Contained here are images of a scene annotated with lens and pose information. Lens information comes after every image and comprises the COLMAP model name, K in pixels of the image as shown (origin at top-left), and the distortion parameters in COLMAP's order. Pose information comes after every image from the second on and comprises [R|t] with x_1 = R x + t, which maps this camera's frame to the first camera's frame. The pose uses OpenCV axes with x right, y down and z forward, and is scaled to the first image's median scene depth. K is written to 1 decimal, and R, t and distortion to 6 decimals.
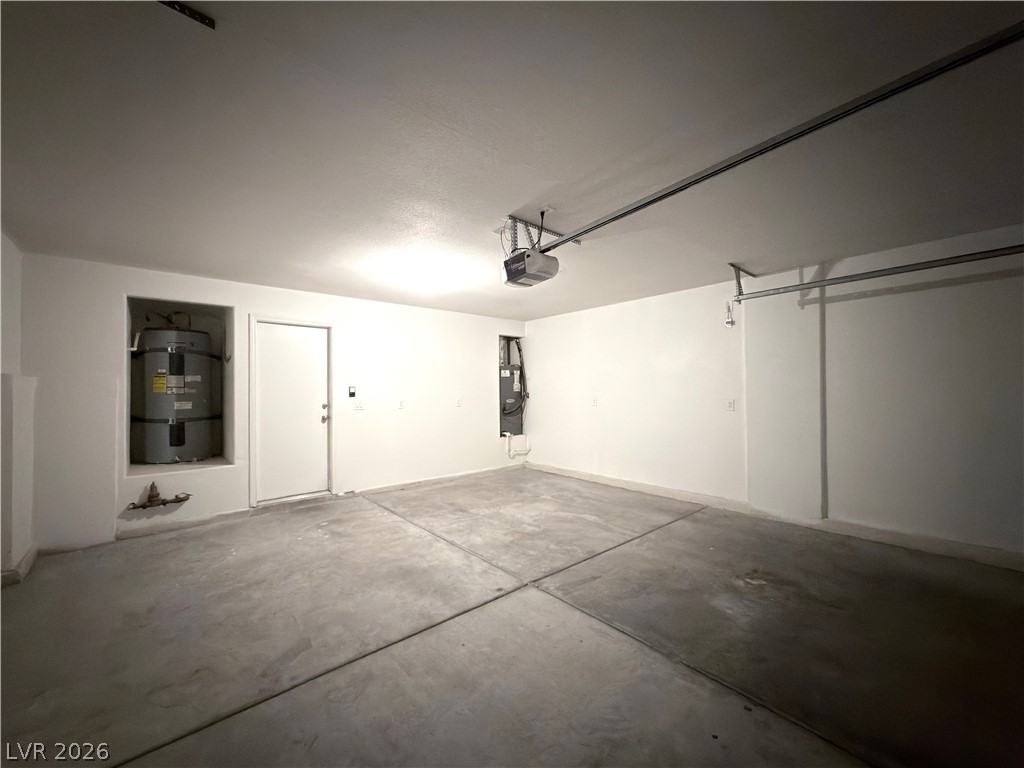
lens RADIAL K [[409.5, 0, 510.0], [0, 409.5, 384.8], [0, 0, 1]] dist [0.000396, -0.000051]
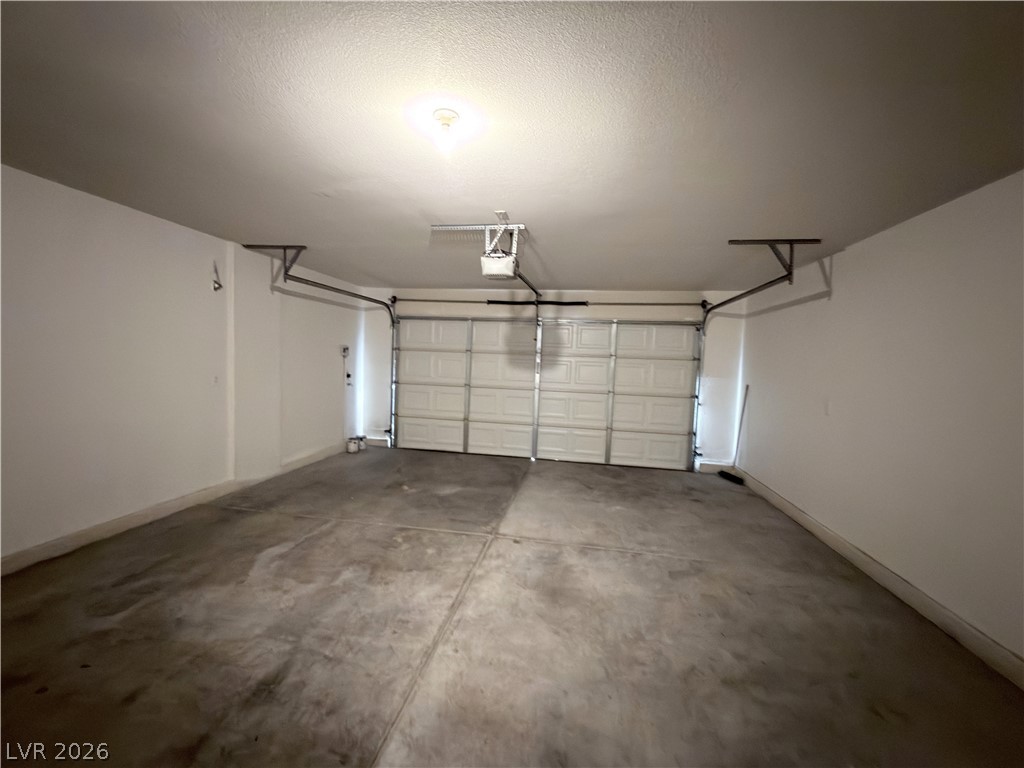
lens RADIAL K [[409.5, 0, 510.0], [0, 409.5, 384.8], [0, 0, 1]] dist [0.000396, -0.000051]
pose [[-0.636679, -0.061239, 0.768694, -0.736596], [-0.043004, 0.998110, 0.043897, -0.008100], [-0.769929, -0.005109, -0.638109, 1.449241]]
